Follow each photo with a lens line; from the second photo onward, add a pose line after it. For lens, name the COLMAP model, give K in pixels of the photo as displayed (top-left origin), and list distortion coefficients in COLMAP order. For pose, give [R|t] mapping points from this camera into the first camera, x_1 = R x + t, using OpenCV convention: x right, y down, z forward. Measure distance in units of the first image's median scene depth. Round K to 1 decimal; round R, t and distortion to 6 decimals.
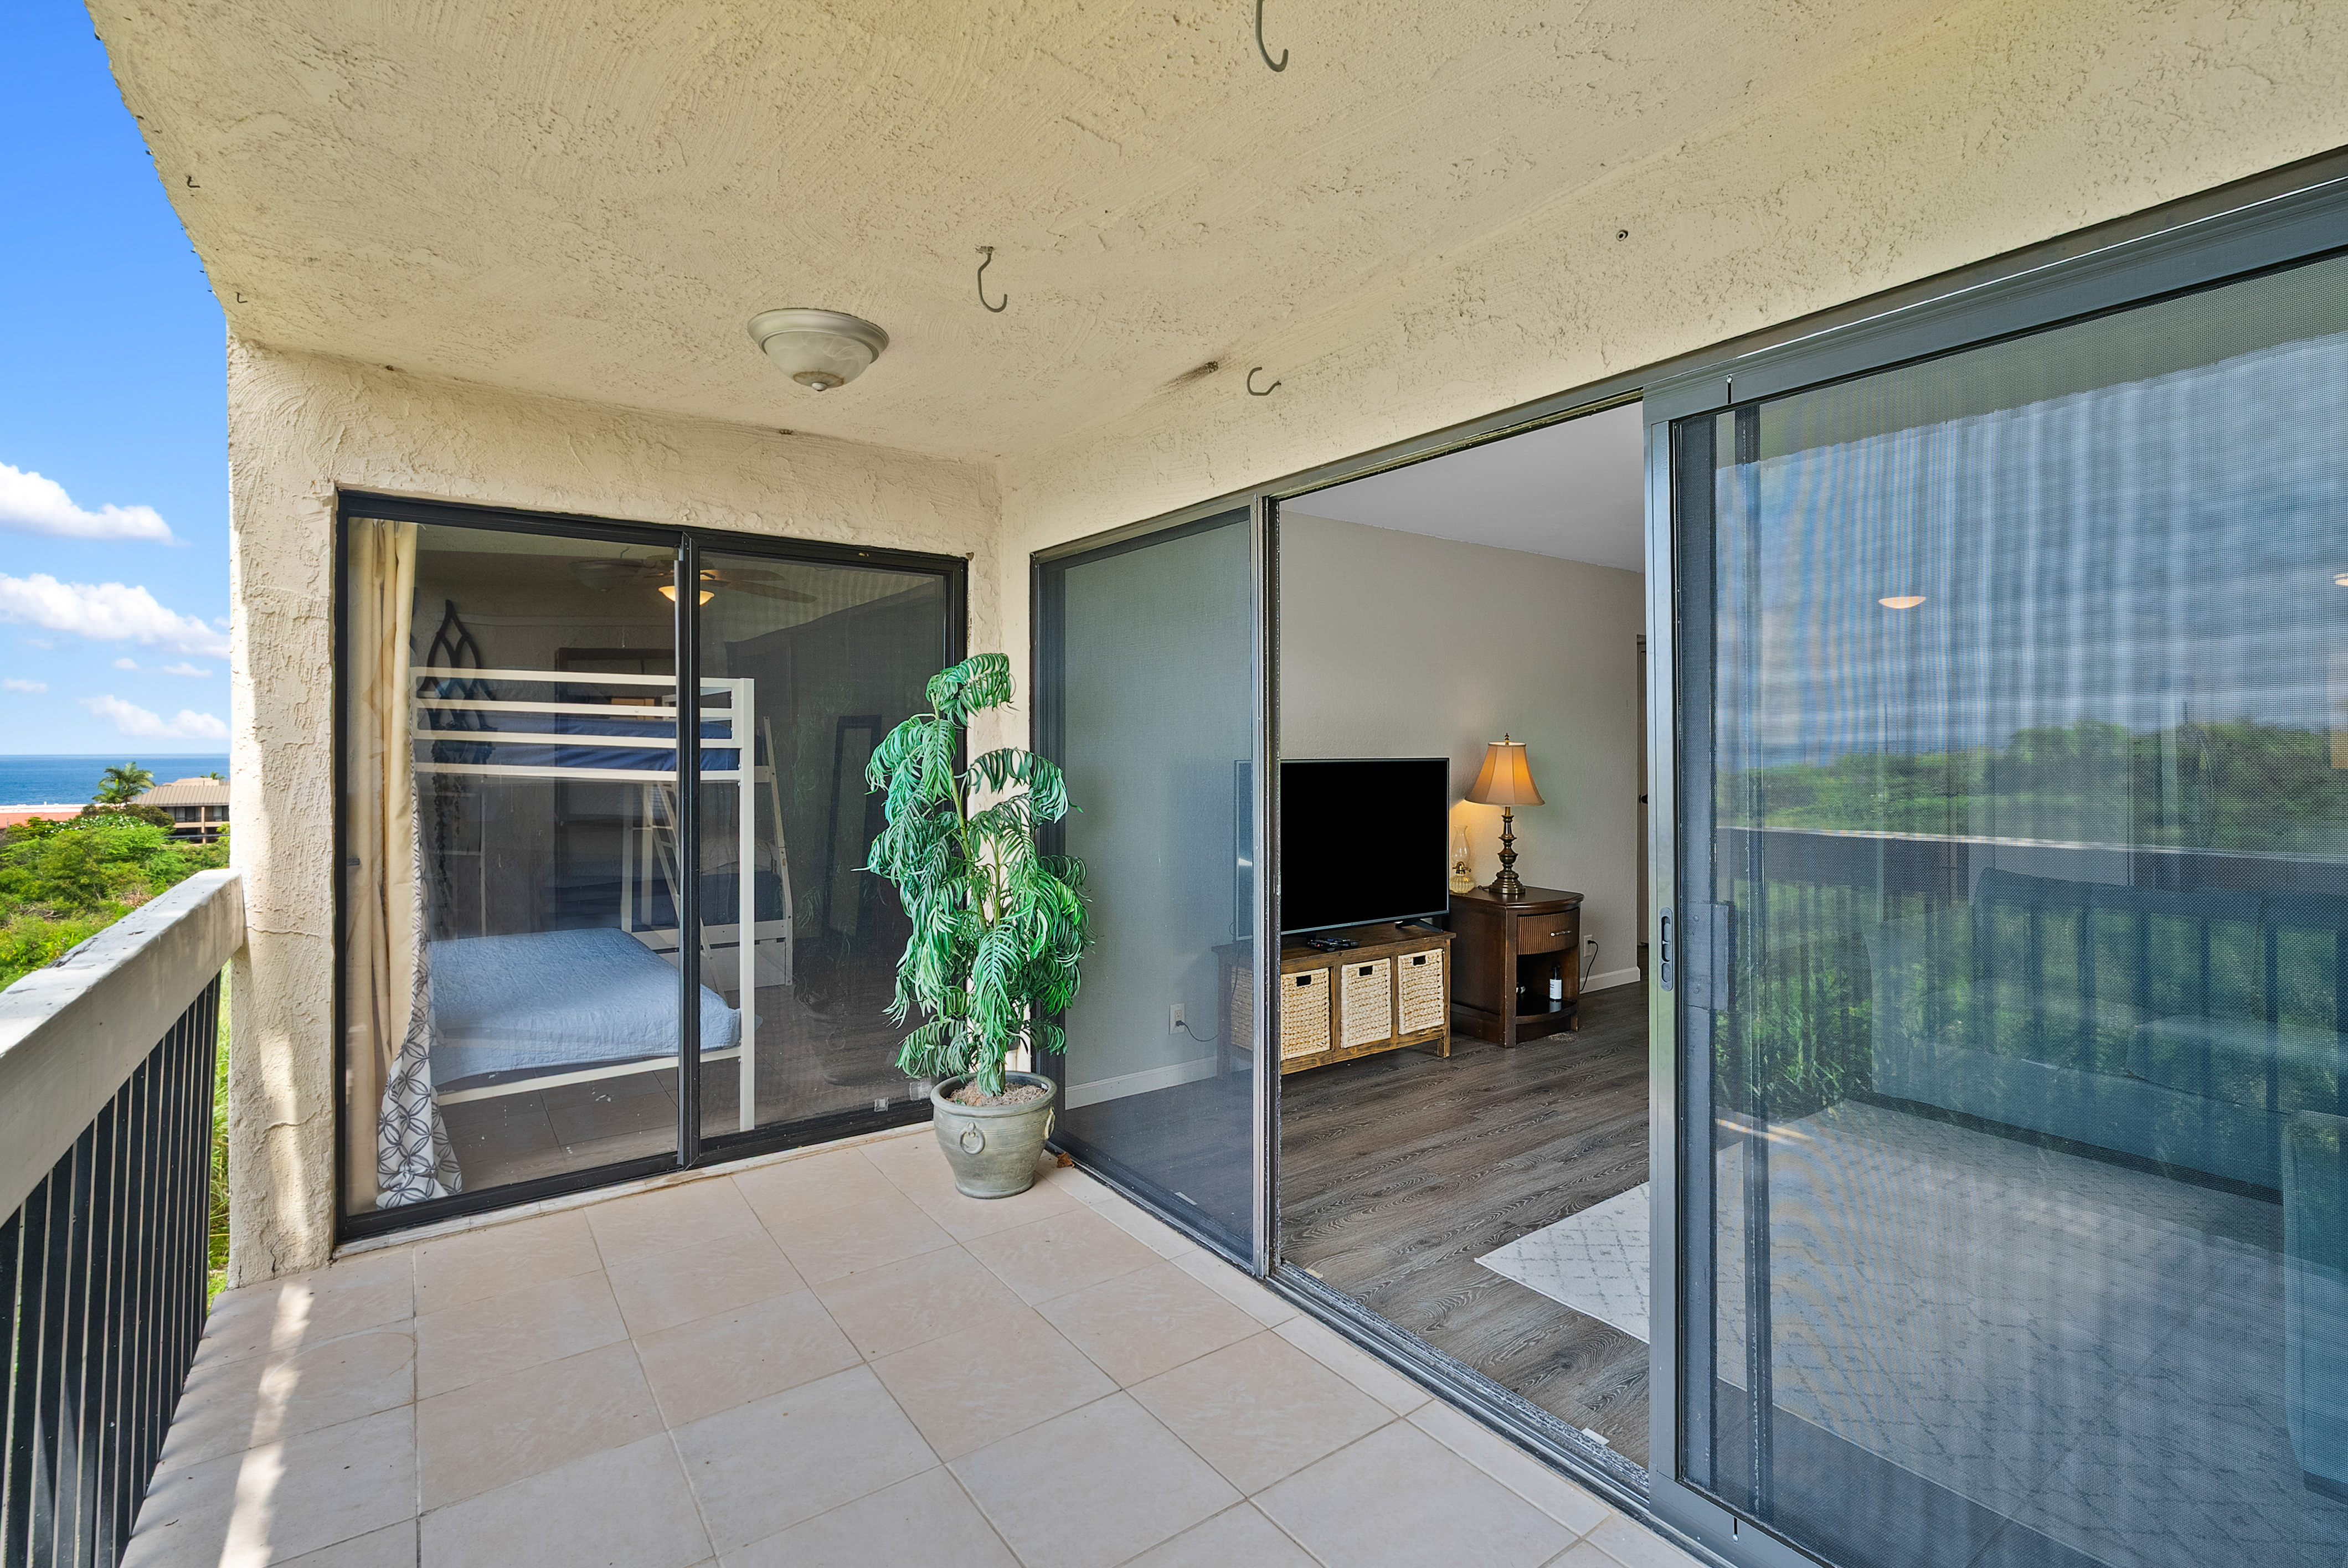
lens RADIAL K [[1079.8, 0, 1162.9], [0, 1079.8, 754.3], [0, 0, 1]] dist [-0.009749, -0.000155]
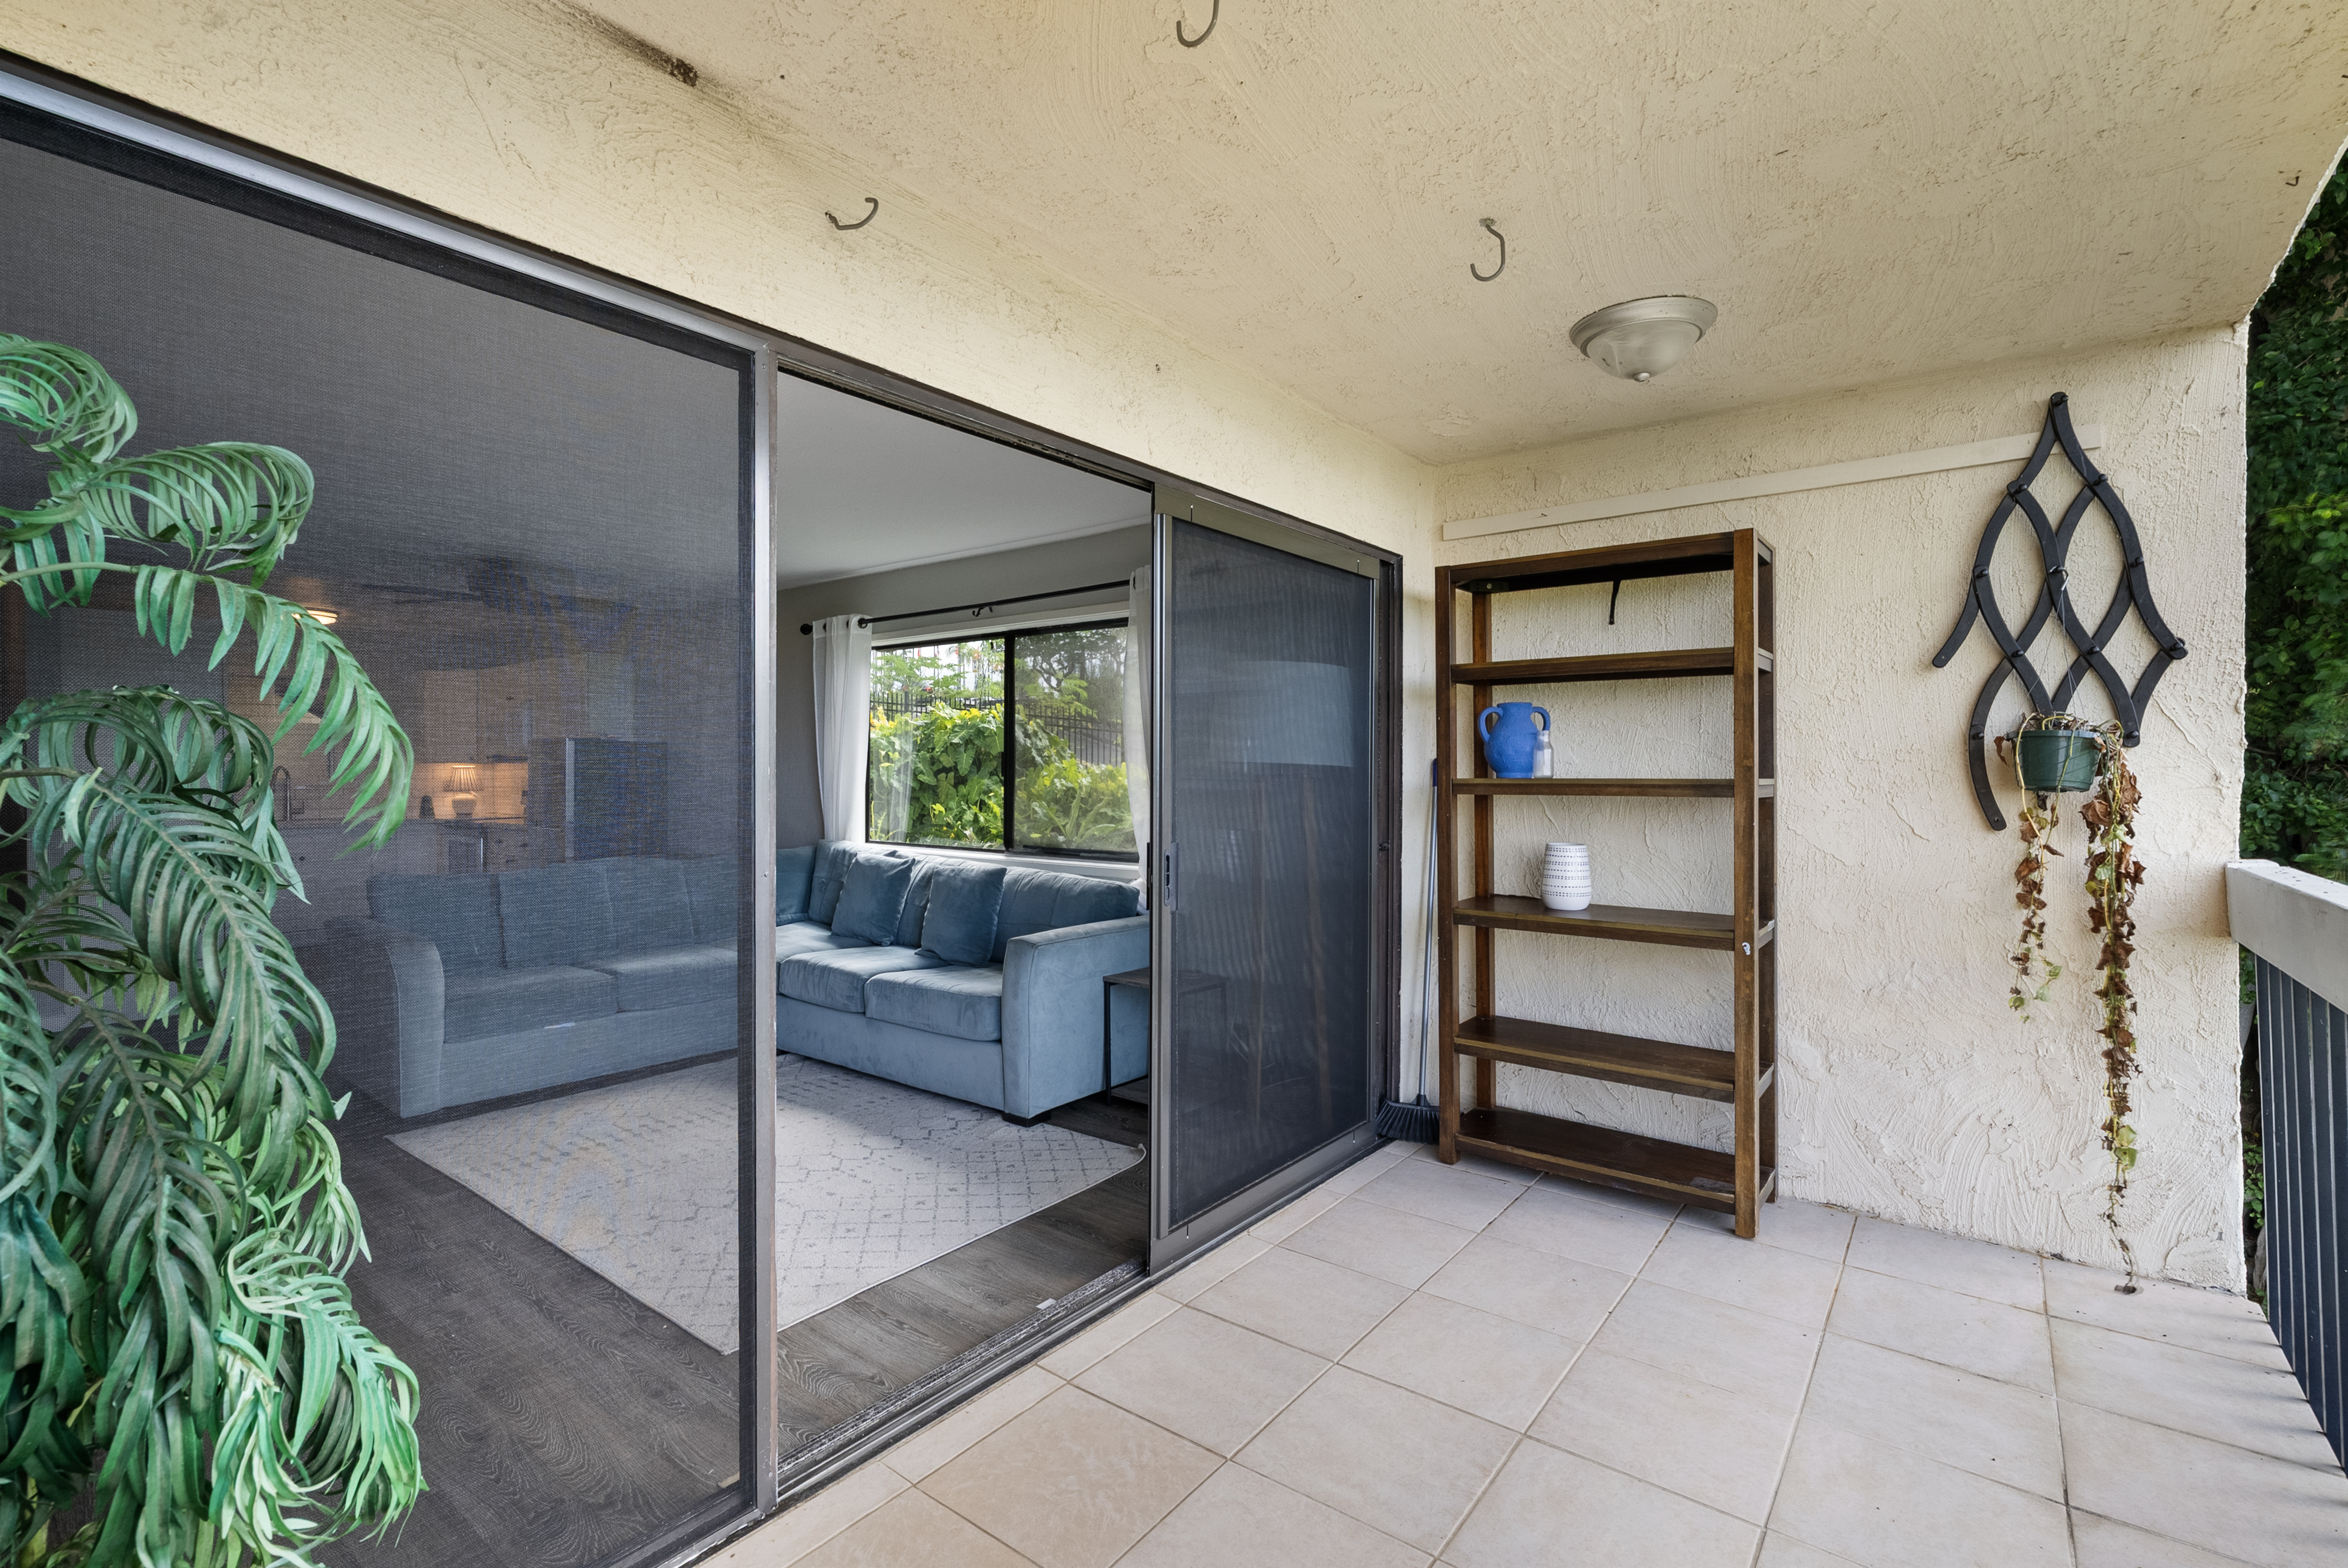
lens RADIAL K [[1063.3, 0, 1174.0], [0, 1063.3, 784.0], [0, 0, 1]] dist [-0.002787, -0.000057]
pose [[-0.295065, -0.018090, 0.955306, -0.643582], [0.002136, 0.999806, 0.019592, 0.018108], [-0.955475, 0.007822, -0.294969, 0.999316]]
